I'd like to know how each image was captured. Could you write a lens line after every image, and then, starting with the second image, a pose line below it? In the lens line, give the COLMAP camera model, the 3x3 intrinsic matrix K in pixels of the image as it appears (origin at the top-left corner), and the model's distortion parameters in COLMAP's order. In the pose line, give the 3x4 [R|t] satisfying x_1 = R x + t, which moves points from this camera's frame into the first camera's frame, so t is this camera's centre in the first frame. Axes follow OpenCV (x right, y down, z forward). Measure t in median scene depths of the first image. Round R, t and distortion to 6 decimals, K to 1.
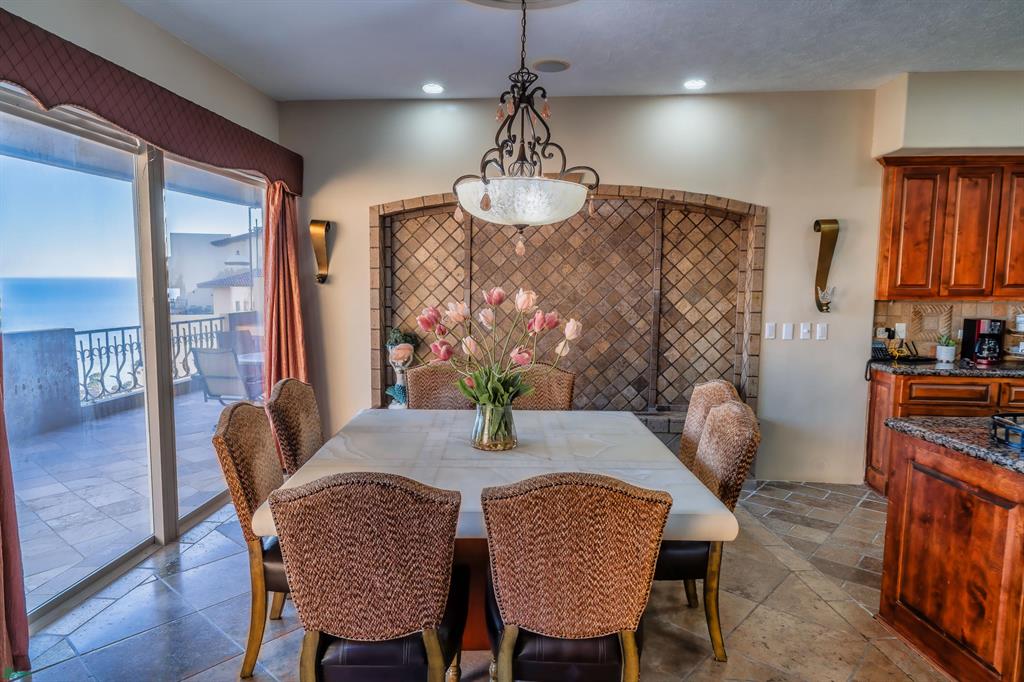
lens RADIAL K [[626.4, 0, 512.0], [0, 626.4, 344.7], [0, 0, 1]] dist [0.002624, -0.001071]
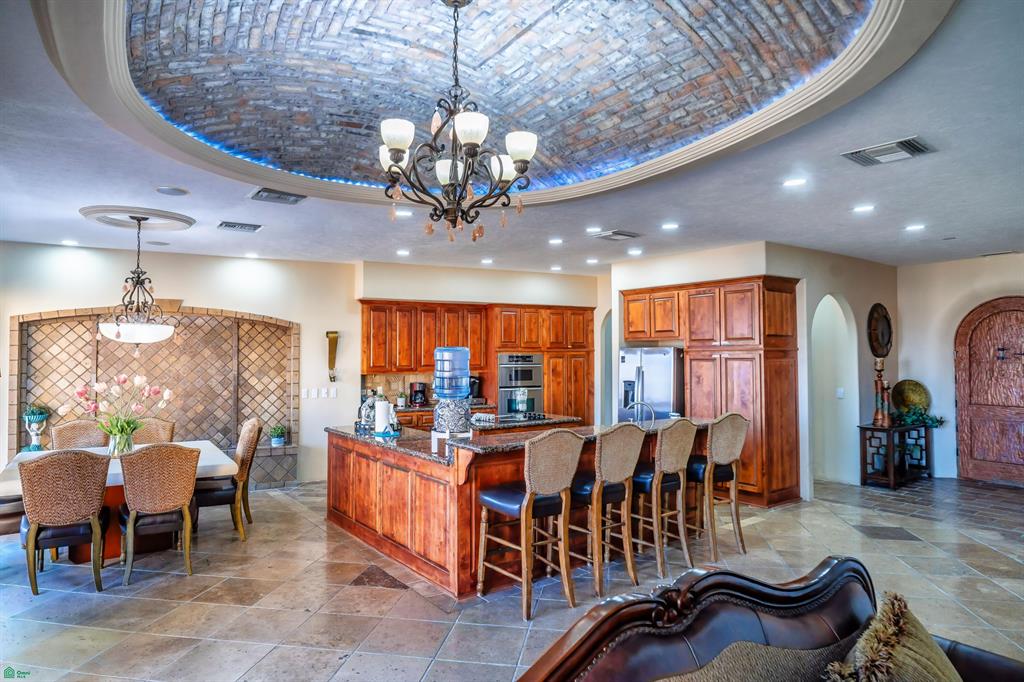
lens RADIAL K [[626.4, 0, 512.0], [0, 626.4, 344.7], [0, 0, 1]] dist [0.002624, -0.001071]
pose [[0.851258, 0.000006, 0.524747, -0.010321], [0.061434, 0.993122, -0.099671, 0.050952], [-0.521139, 0.117083, 0.845403, -0.772514]]
